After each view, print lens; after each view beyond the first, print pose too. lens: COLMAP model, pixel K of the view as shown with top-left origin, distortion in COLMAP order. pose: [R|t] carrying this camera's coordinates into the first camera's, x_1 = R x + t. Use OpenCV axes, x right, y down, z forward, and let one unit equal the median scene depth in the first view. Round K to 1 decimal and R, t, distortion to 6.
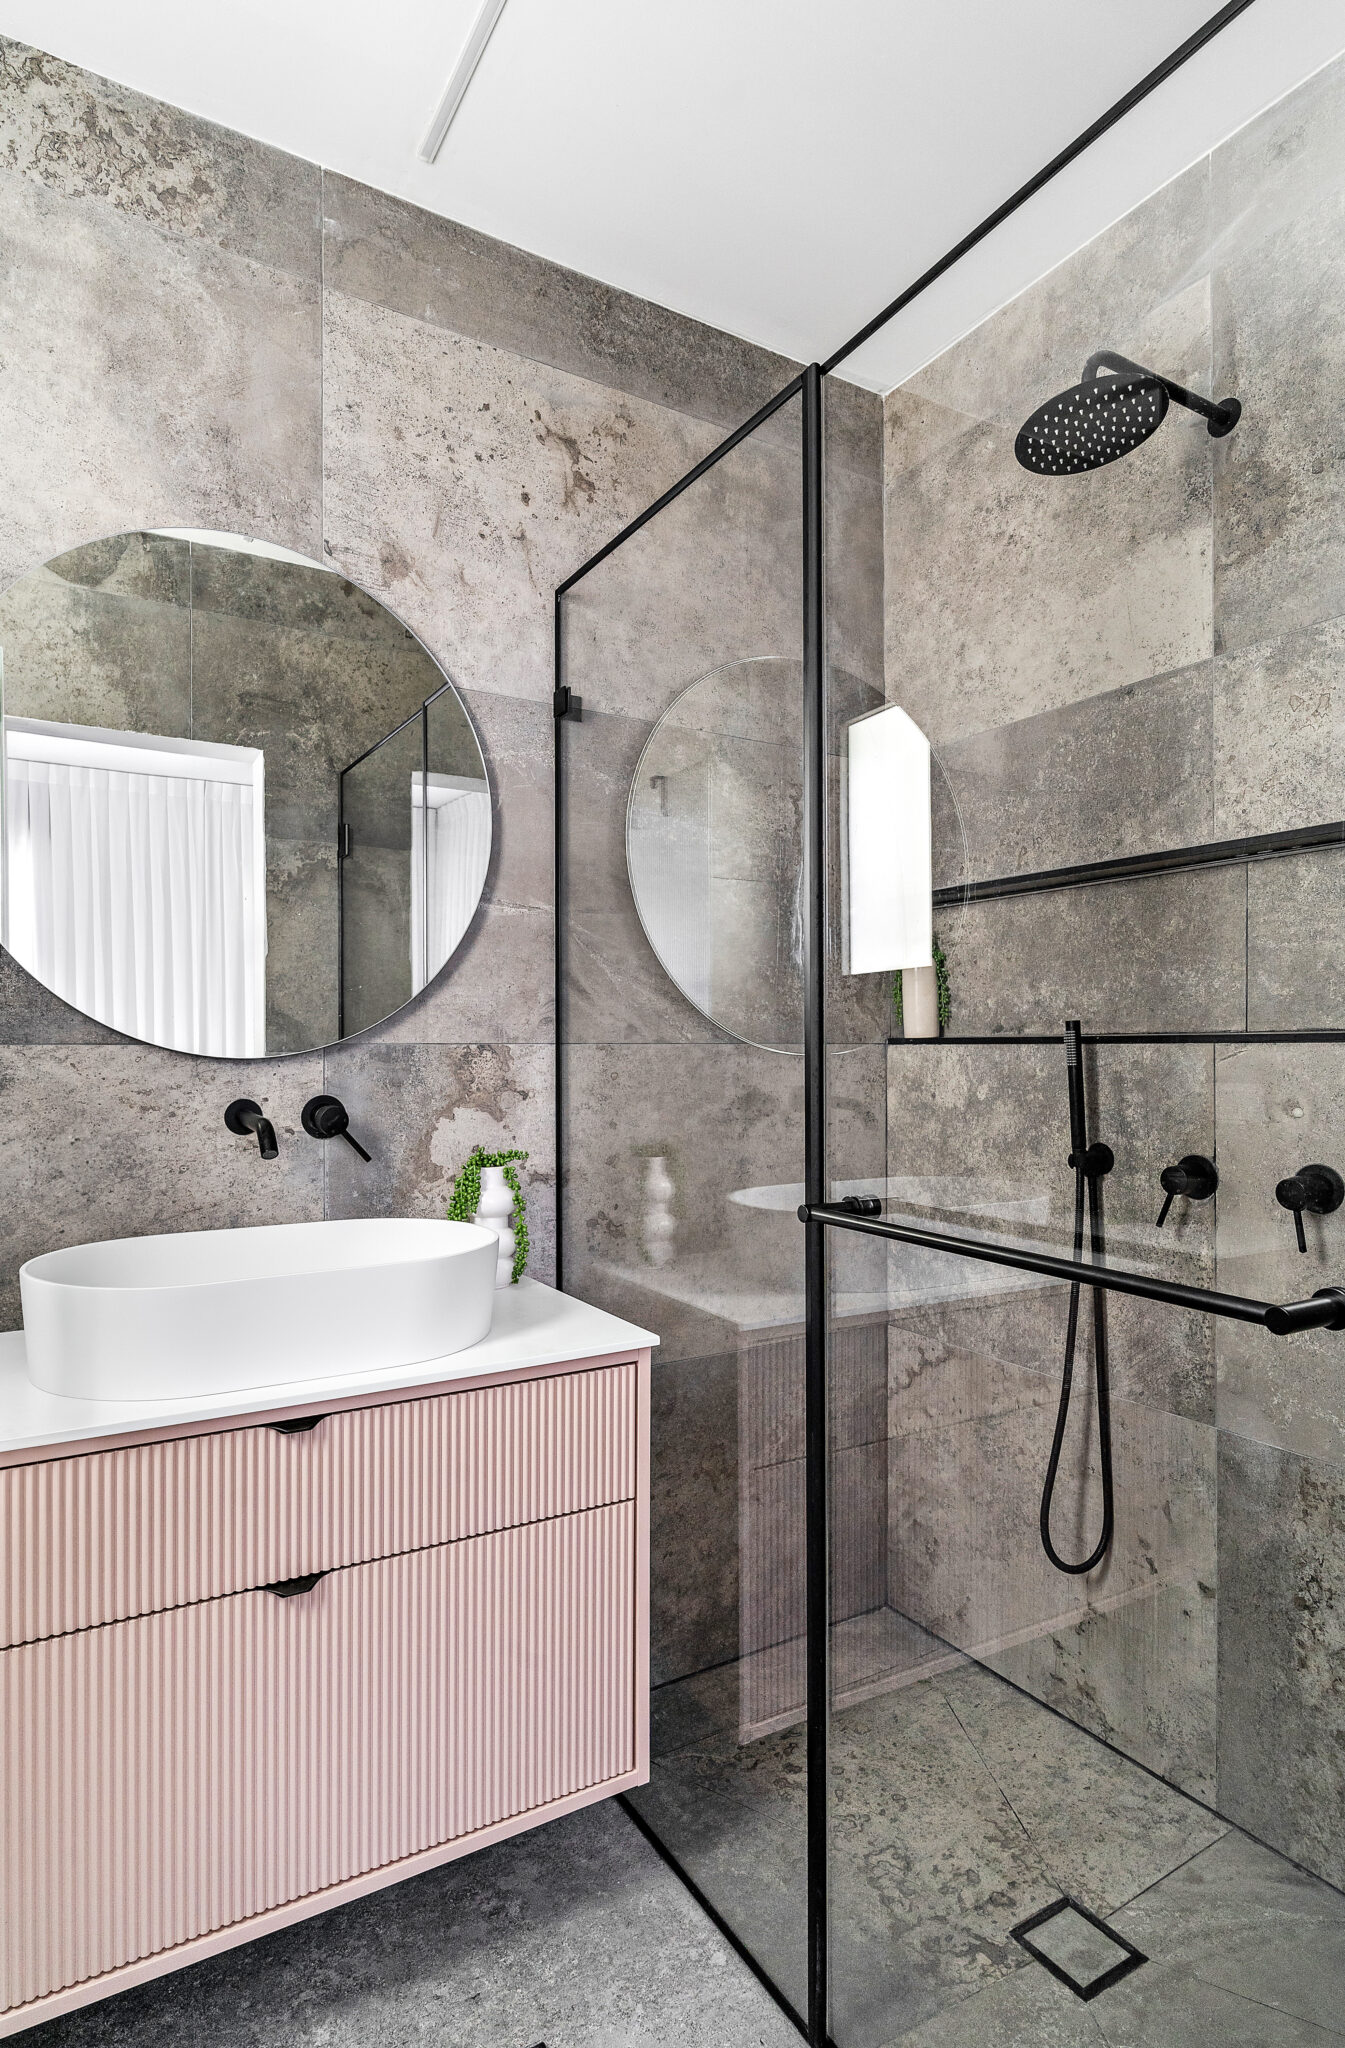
lens RADIAL K [[1074.5, 0, 672.0], [0, 1074.5, 1052.8], [0, 0, 1]] dist [-0.004259, 0.001423]
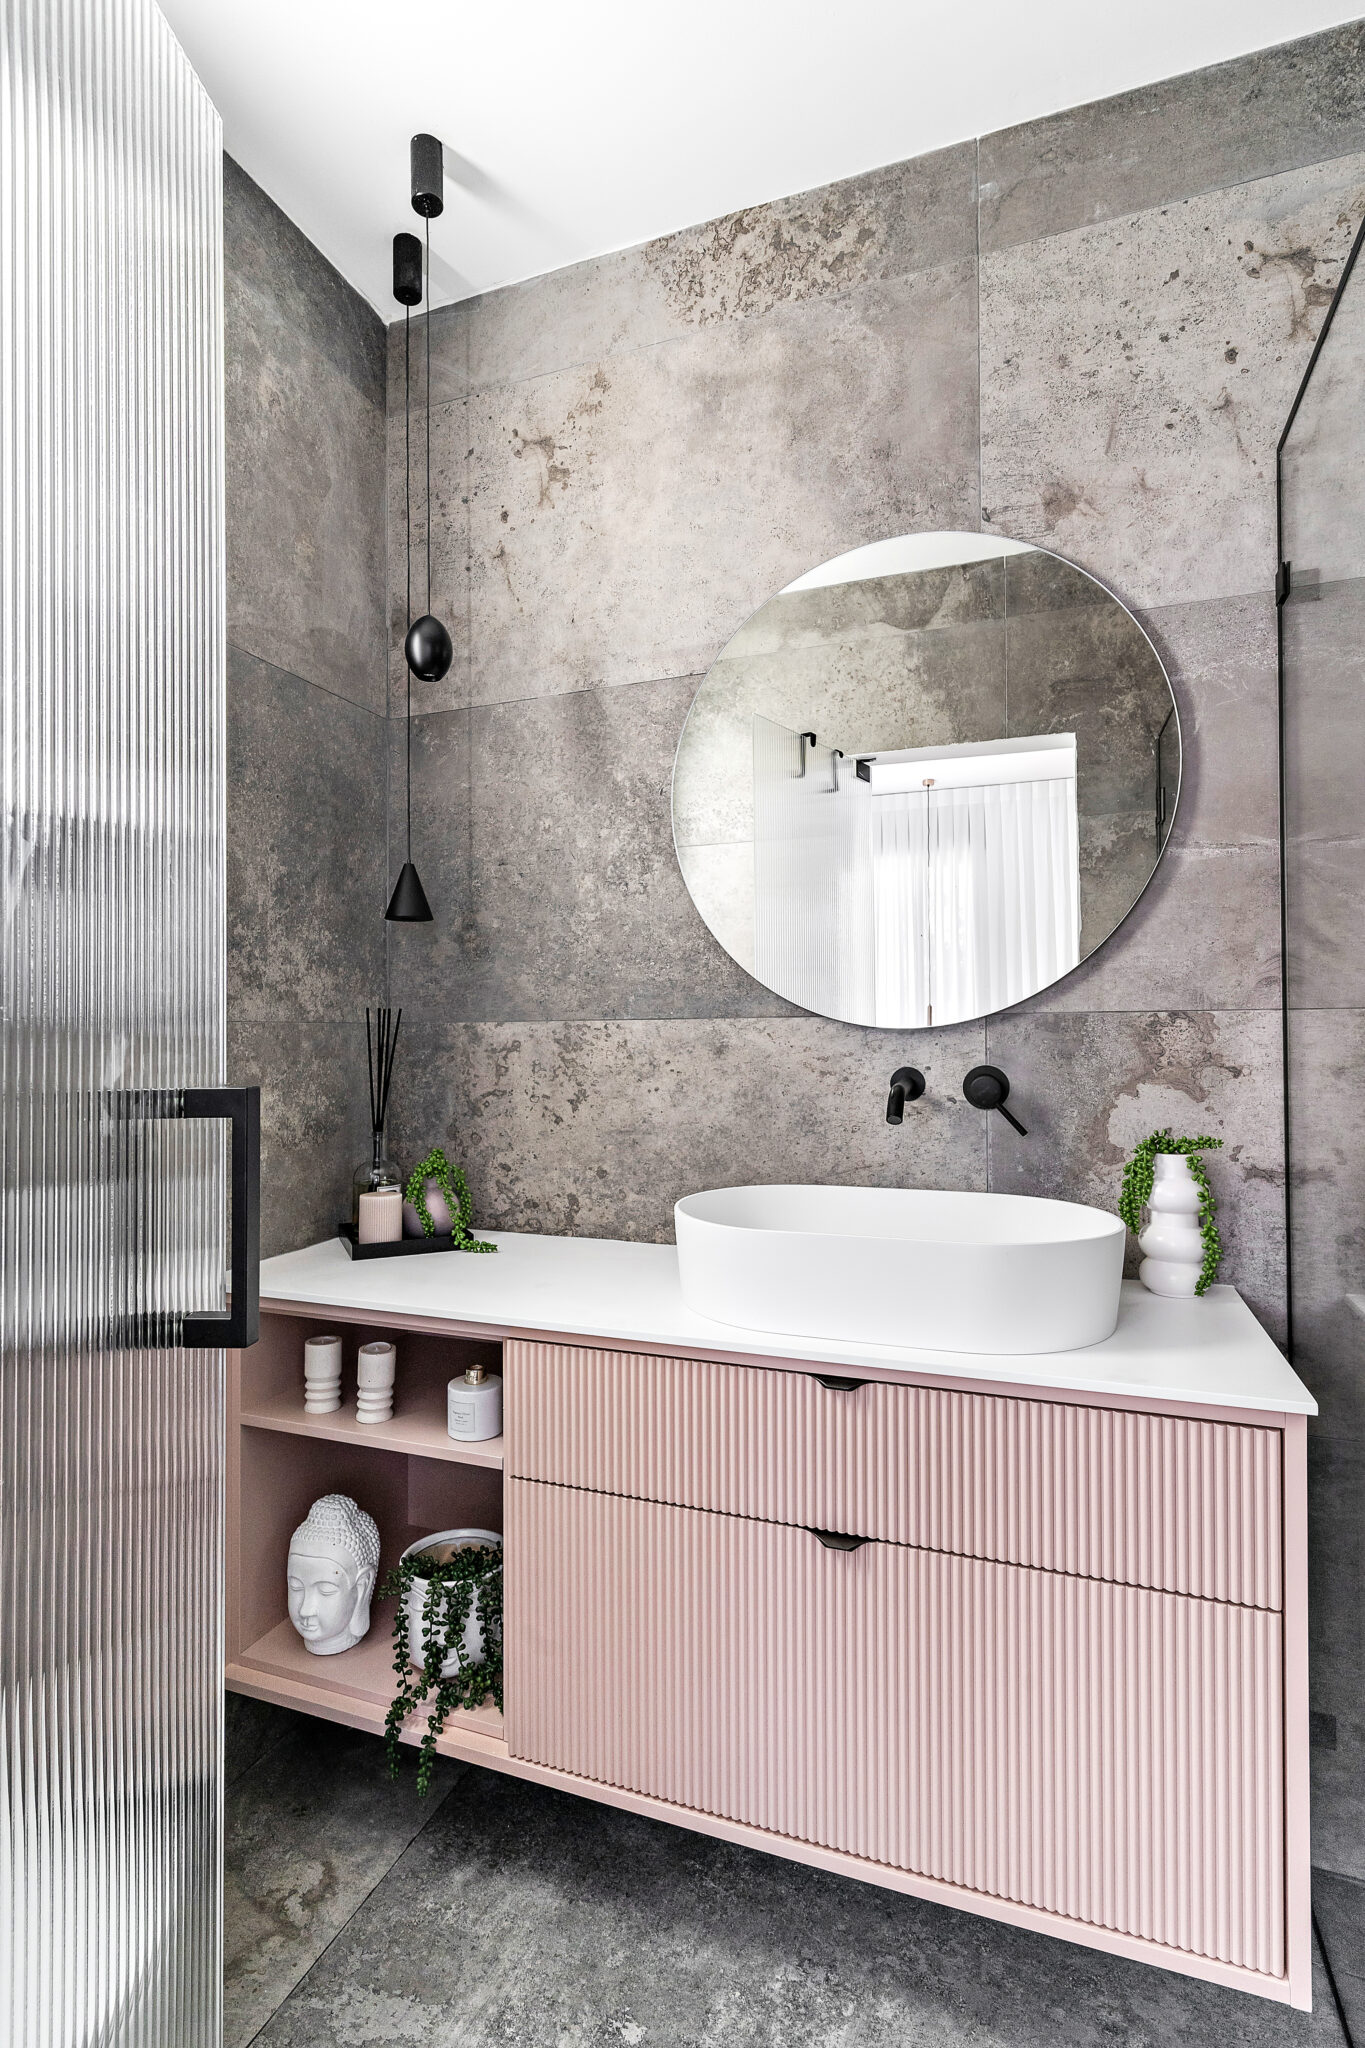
lens RADIAL K [[989.9, 0, 682.5], [0, 989.9, 1024.0], [0, 0, 1]] dist [0.003827, -0.000731]
pose [[0.622066, -0.011696, -0.782878, 0.206985], [0.004424, 0.999925, -0.011423, 0.009722], [0.782953, 0.003643, 0.622071, 0.200204]]
